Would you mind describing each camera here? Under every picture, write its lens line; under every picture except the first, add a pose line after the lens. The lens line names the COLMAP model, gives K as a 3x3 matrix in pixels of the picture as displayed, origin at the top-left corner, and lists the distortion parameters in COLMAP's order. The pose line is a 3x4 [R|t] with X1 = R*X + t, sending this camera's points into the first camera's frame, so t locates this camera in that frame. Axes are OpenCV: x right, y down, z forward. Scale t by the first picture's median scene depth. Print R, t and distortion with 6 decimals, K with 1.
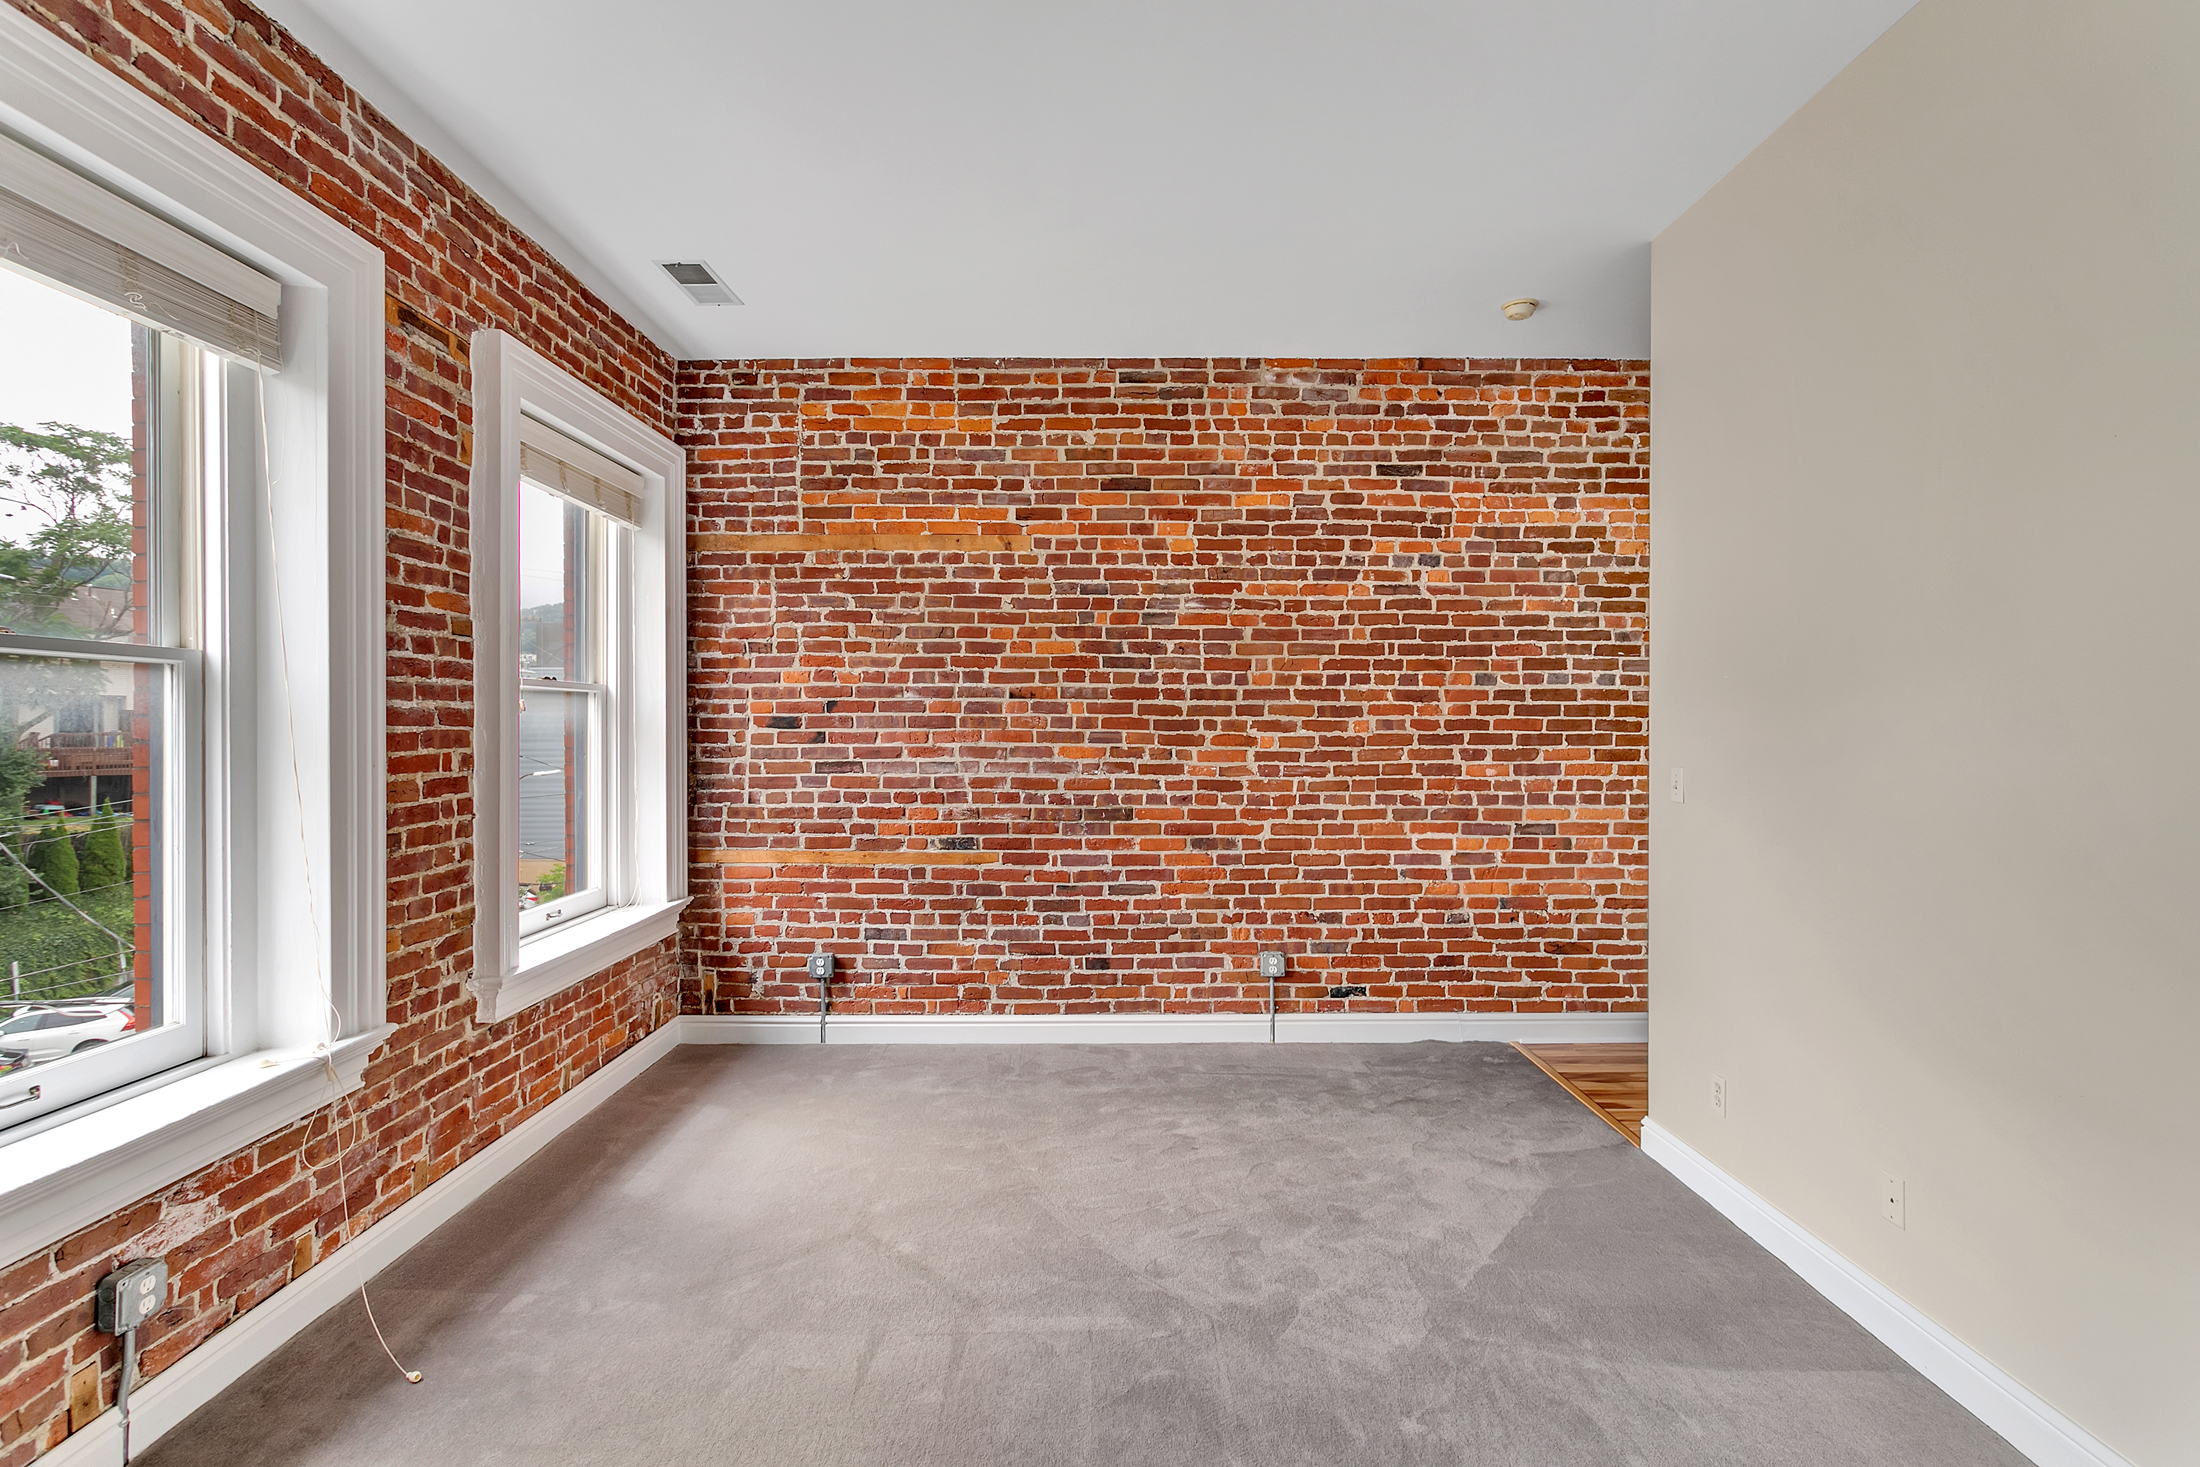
lens RADIAL K [[1067.5, 0, 1062.5], [0, 1067.5, 733.8], [0, 0, 1]] dist [-0.001309, 0.005605]
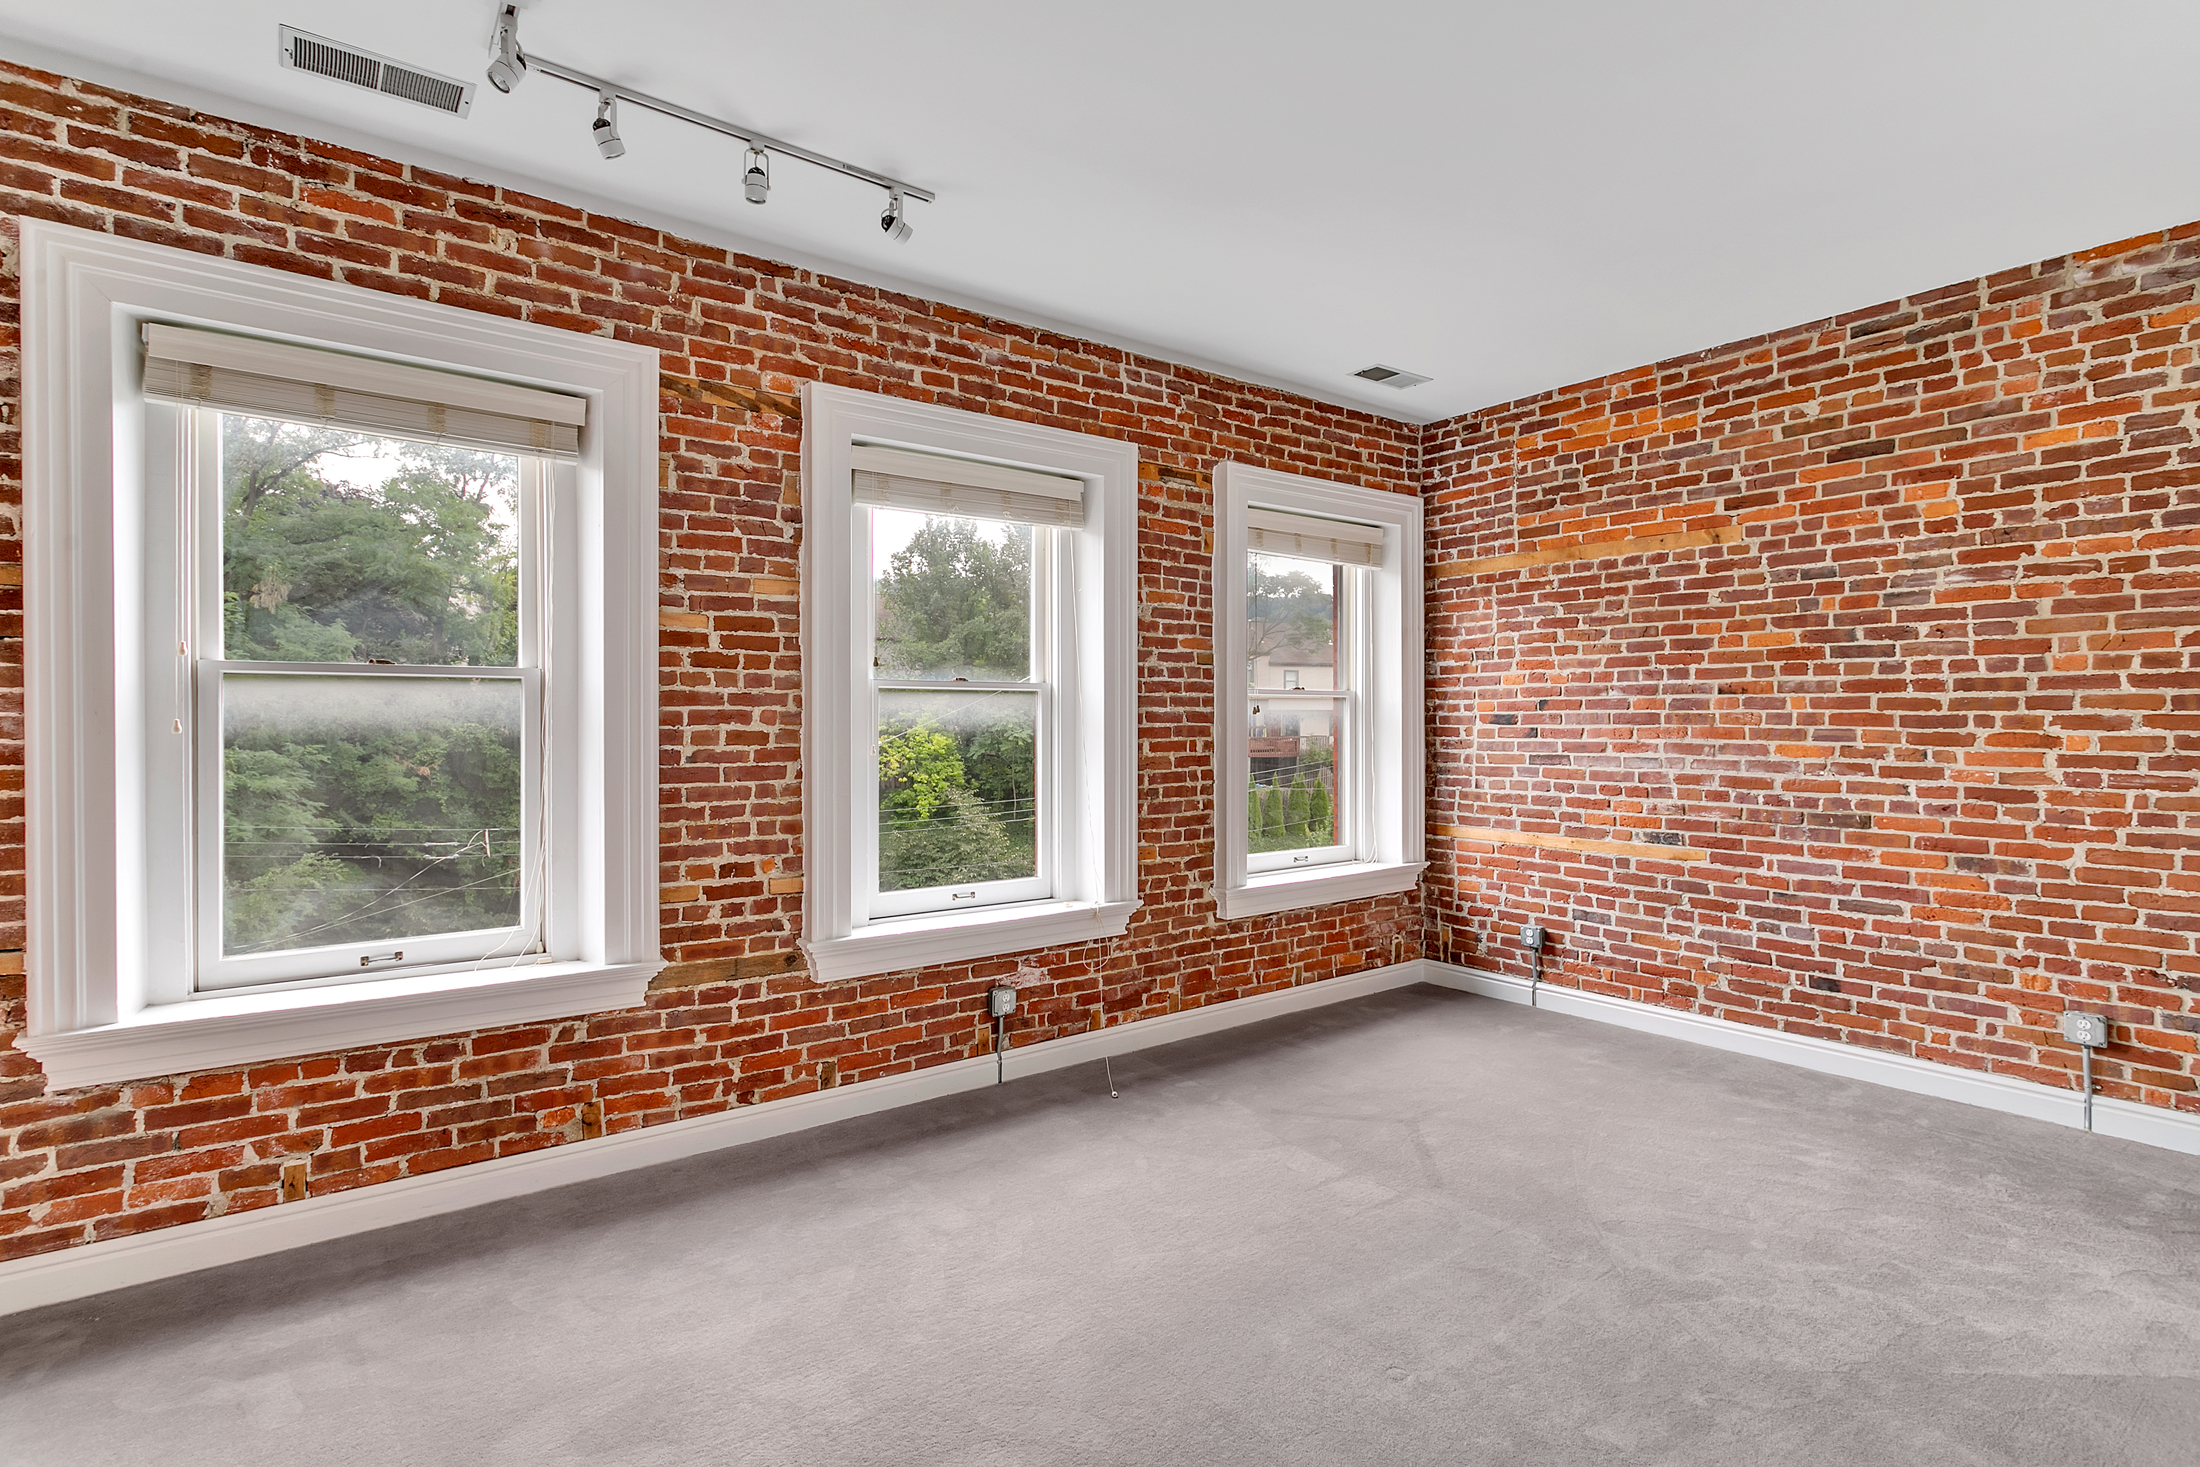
lens RADIAL K [[1067.5, 0, 1094.7], [0, 1067.5, 723.1], [0, 0, 1]] dist [-0.001309, 0.005605]
pose [[0.610973, 0.000423, -0.791652, 0.376069], [-0.004716, 0.999984, -0.003105, -0.000978], [0.791638, 0.005630, 0.610965, -0.048824]]
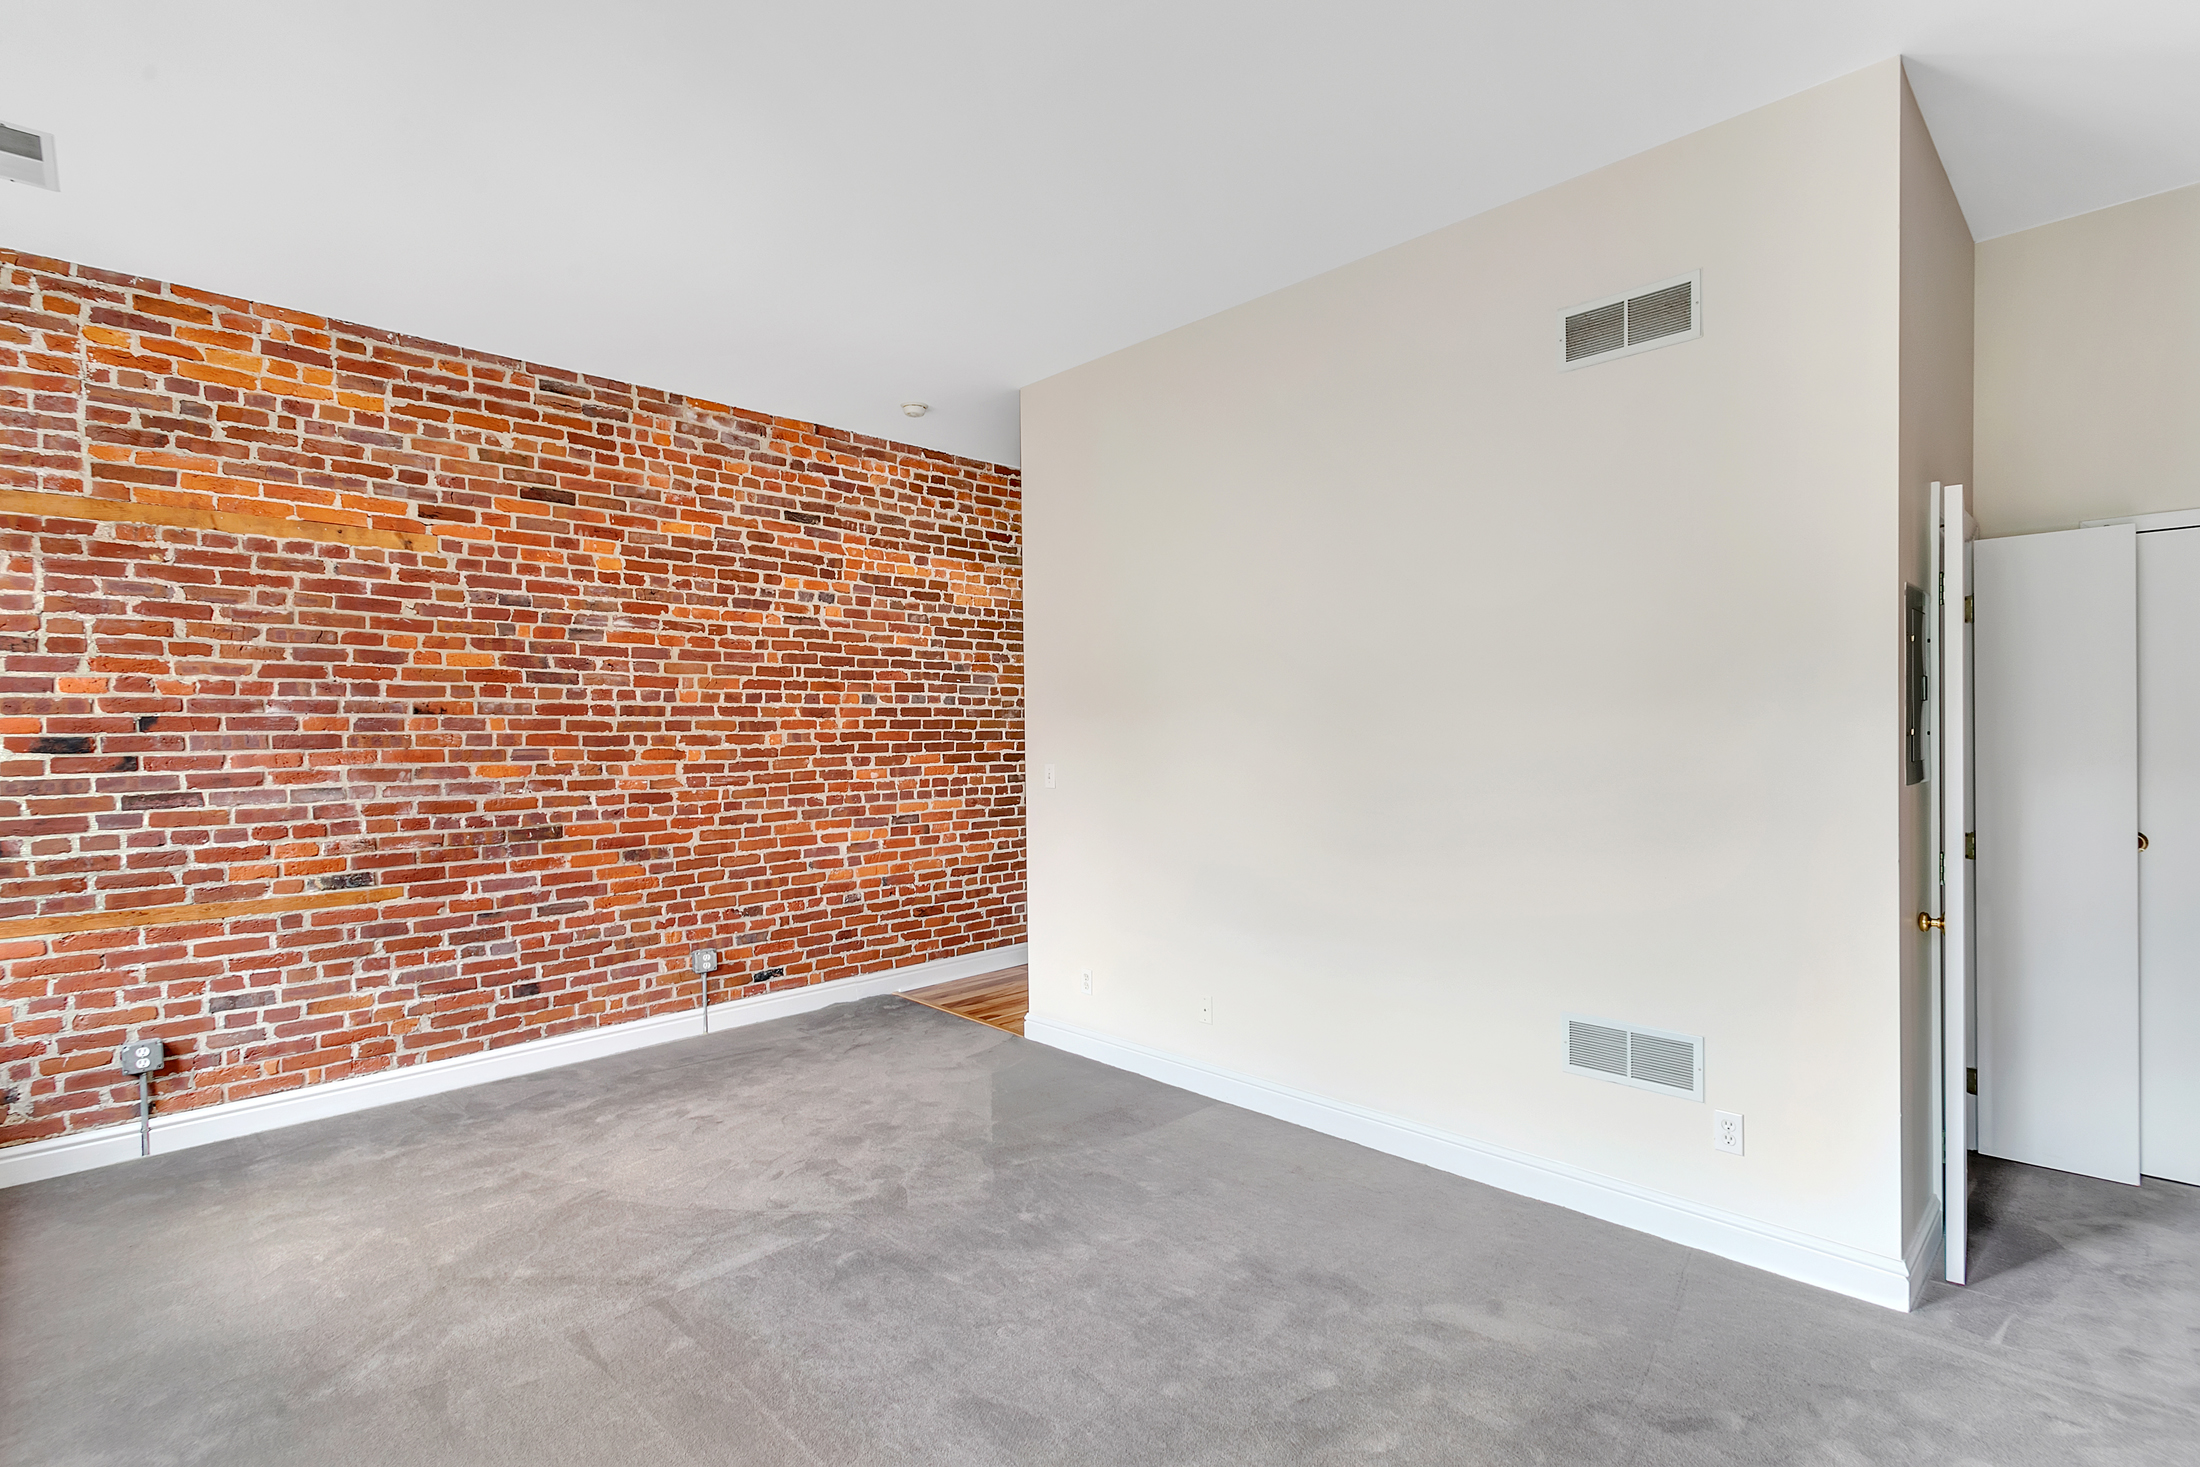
lens RADIAL K [[1067.5, 0, 1128.9], [0, 1067.5, 748.3], [0, 0, 1]] dist [-0.001309, 0.005605]
pose [[0.696838, -0.020611, 0.716933, -0.276402], [0.016124, 0.999785, 0.013071, -0.006396], [-0.717048, 0.002452, 0.697020, -0.061382]]
